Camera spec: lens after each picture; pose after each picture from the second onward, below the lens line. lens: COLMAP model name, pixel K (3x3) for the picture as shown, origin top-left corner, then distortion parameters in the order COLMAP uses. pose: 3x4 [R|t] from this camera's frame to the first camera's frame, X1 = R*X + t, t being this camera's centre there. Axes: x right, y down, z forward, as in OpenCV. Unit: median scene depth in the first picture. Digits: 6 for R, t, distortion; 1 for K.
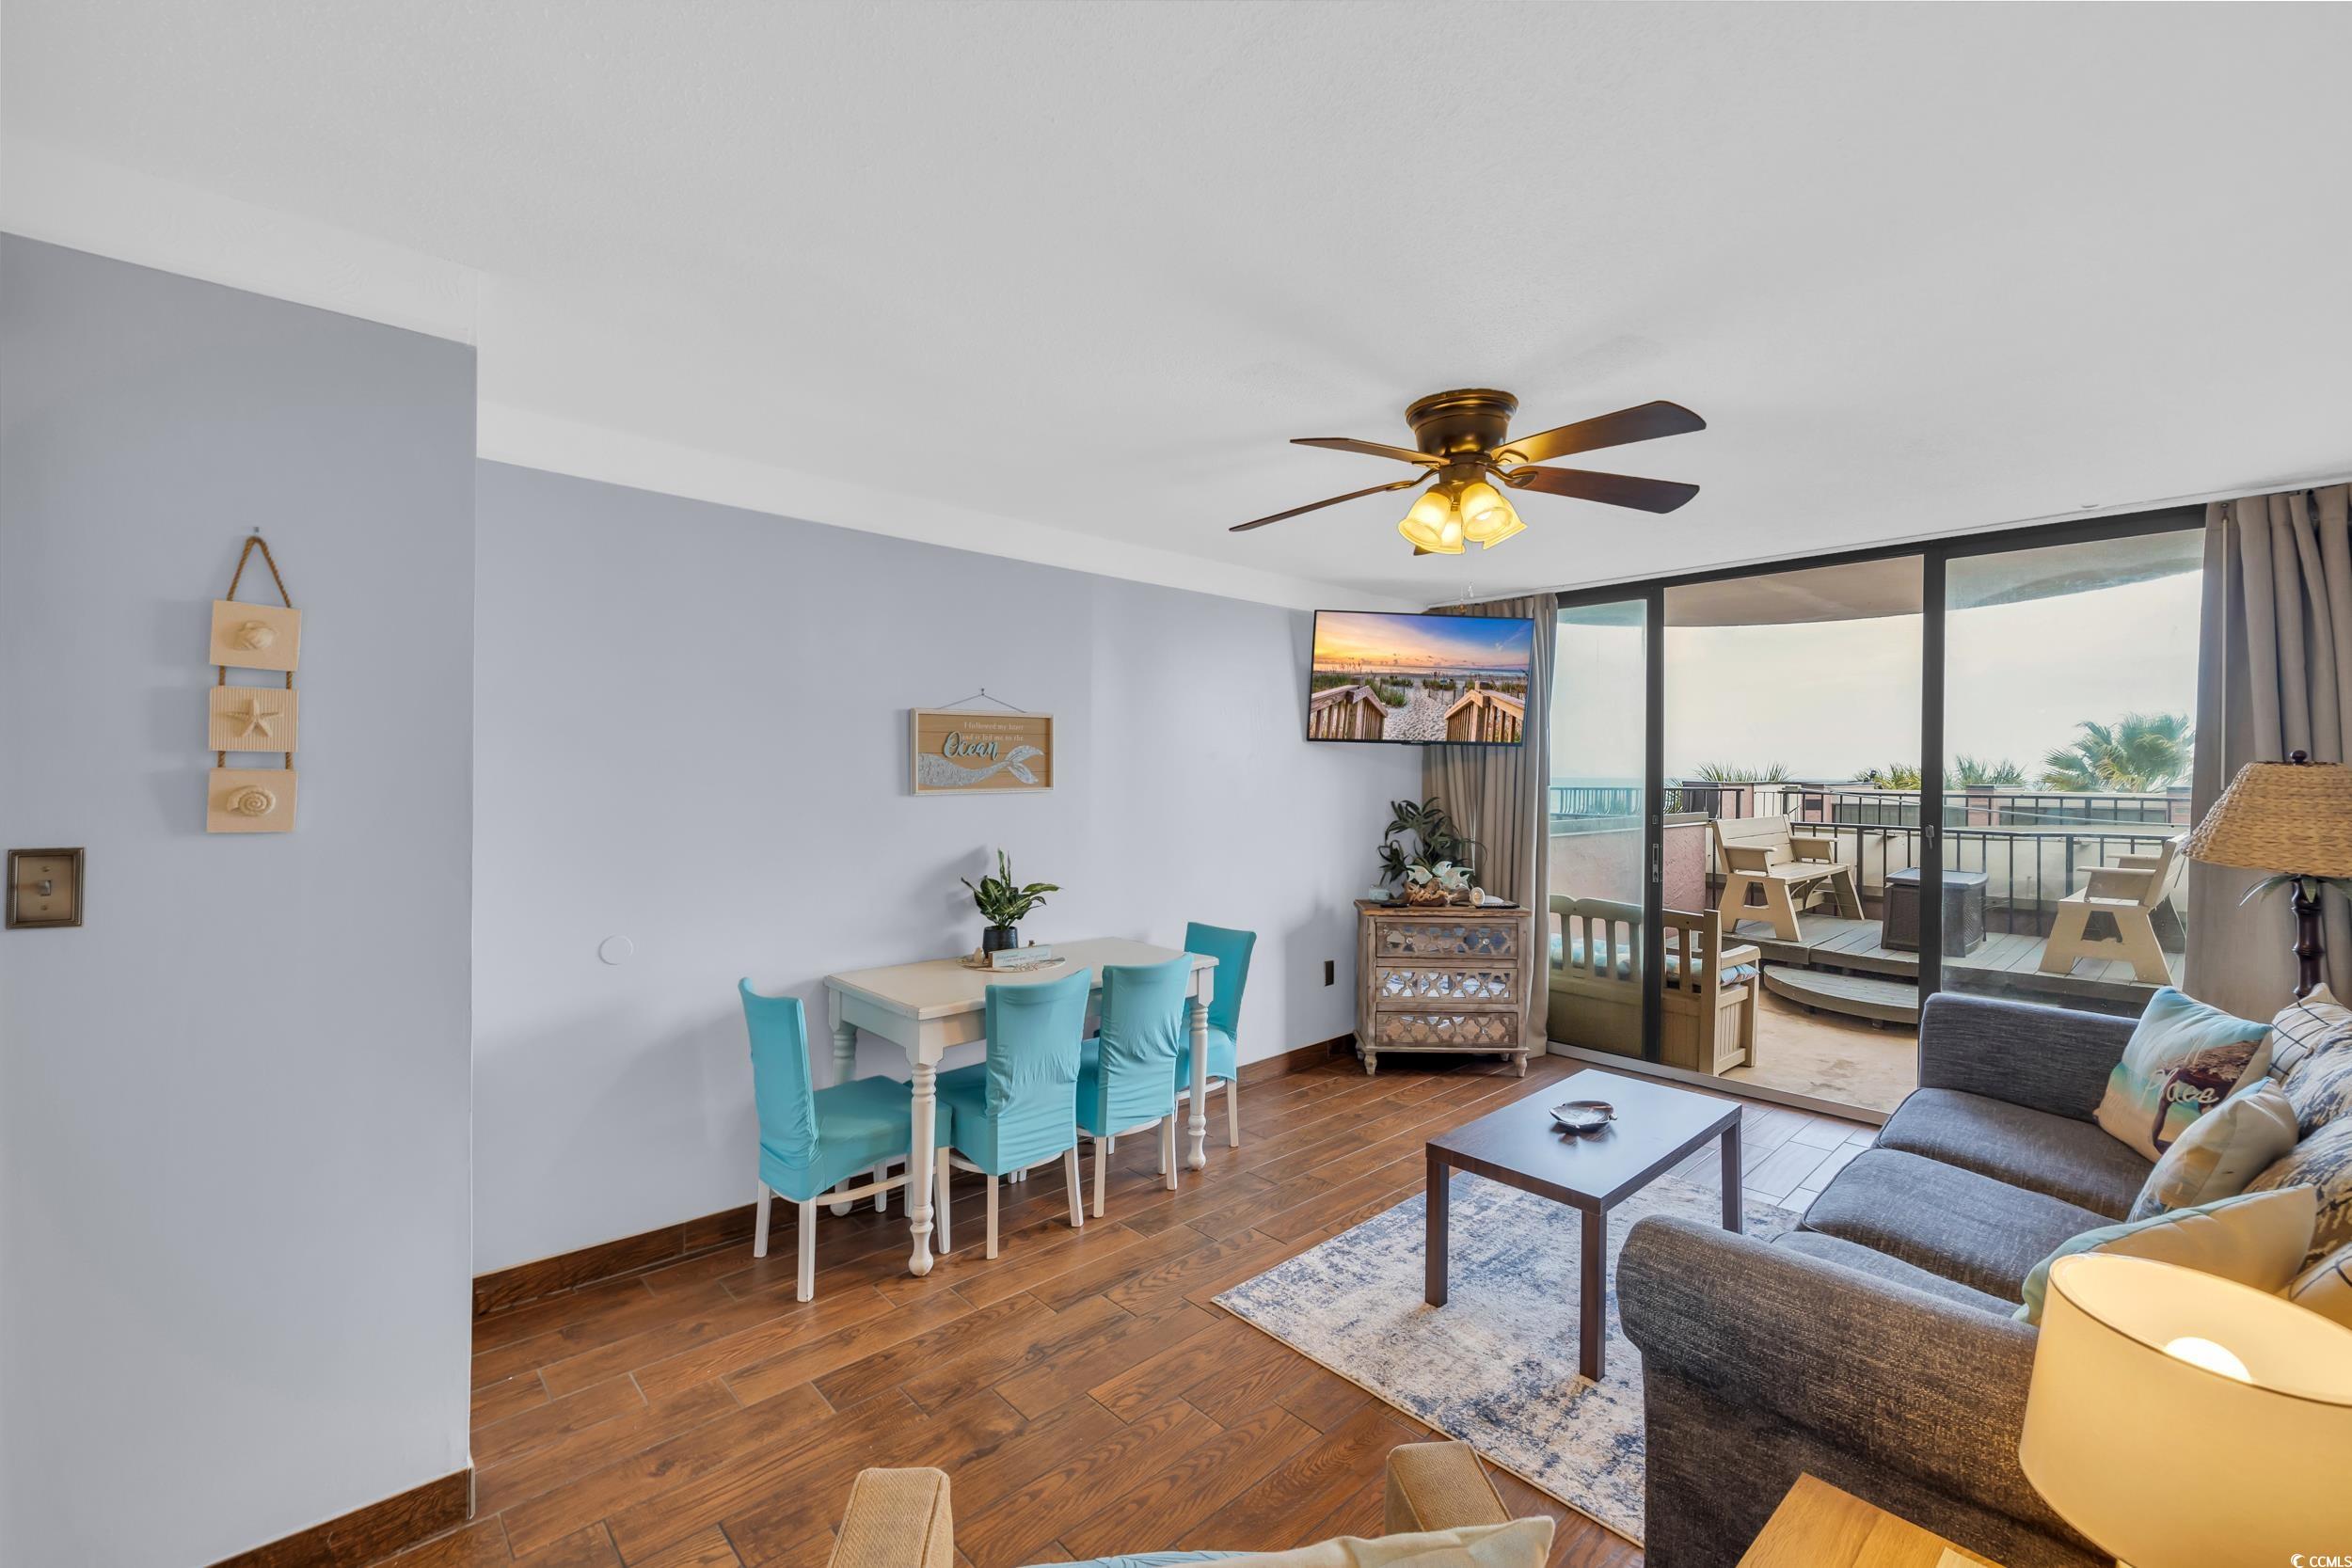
lens RADIAL K [[992.8, 0, 1188.3], [0, 992.8, 777.7], [0, 0, 1]] dist [0.001062, -0.000127]
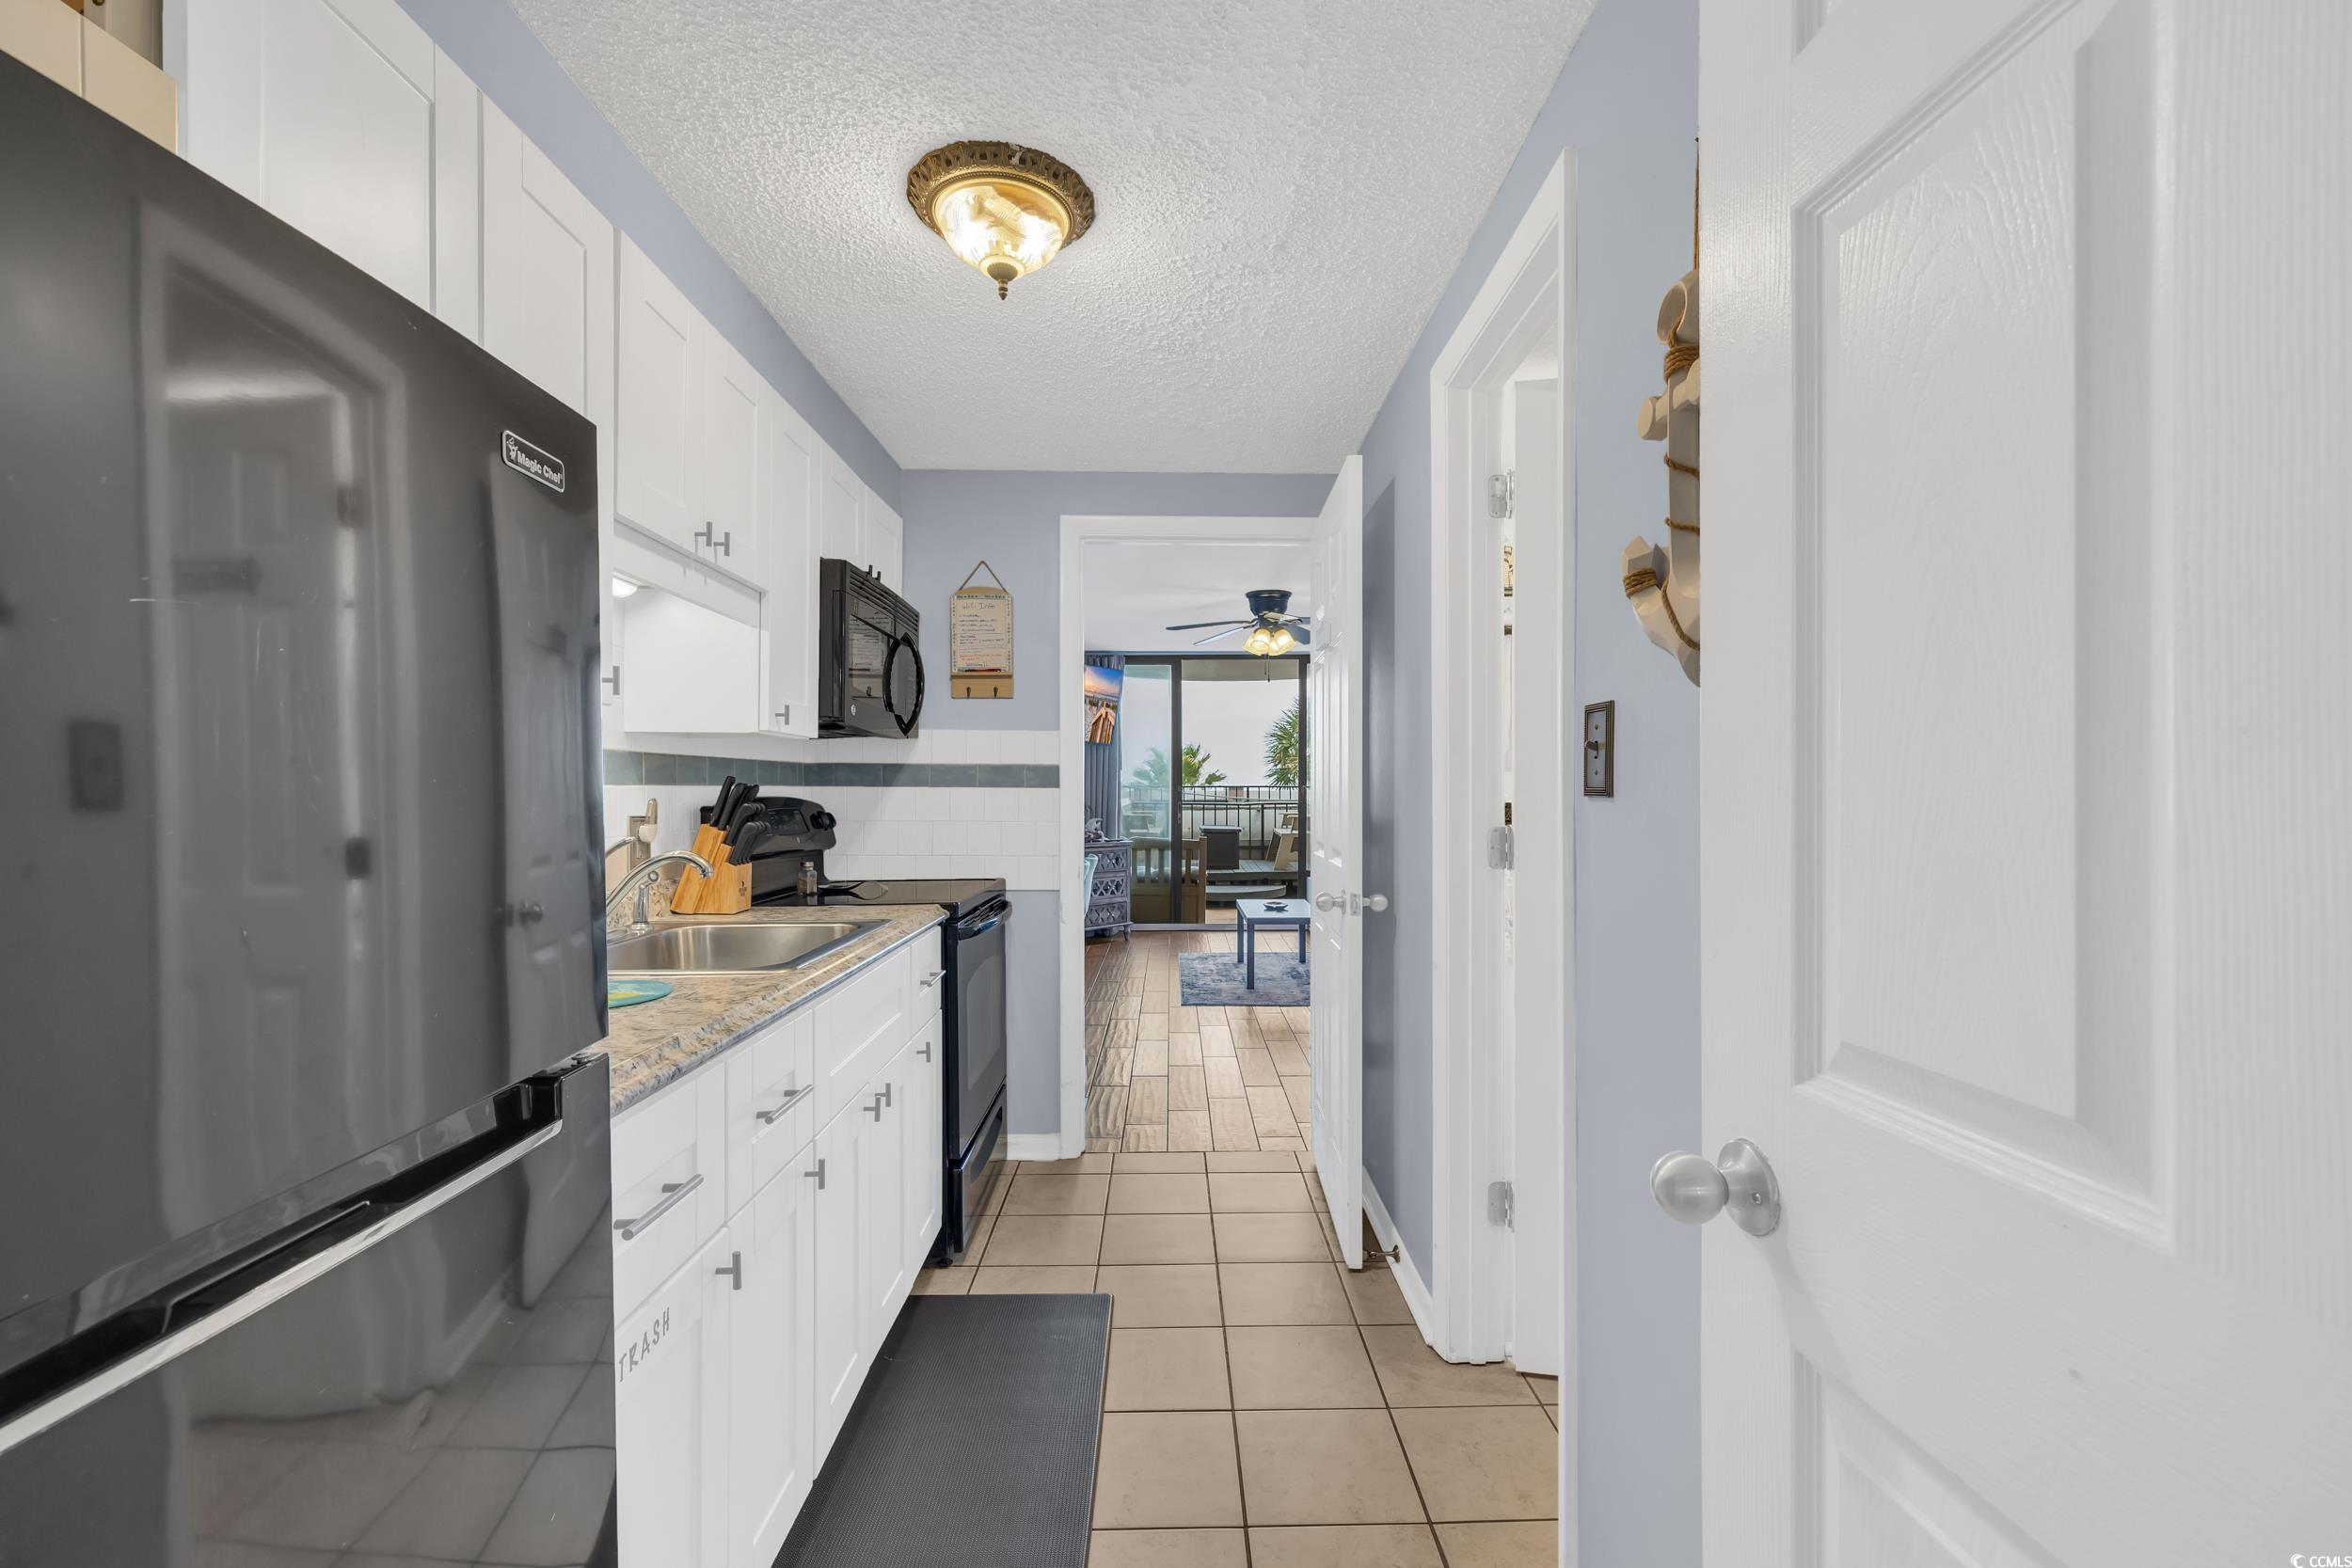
lens RADIAL K [[992.8, 0, 1188.3], [0, 992.8, 777.7], [0, 0, 1]] dist [0.001062, -0.000127]
pose [[0.683678, 0.000829, 0.729784, -0.512763], [0.003536, 0.999984, -0.004449, 0.016733], [-0.729775, 0.005622, 0.683664, -0.136899]]
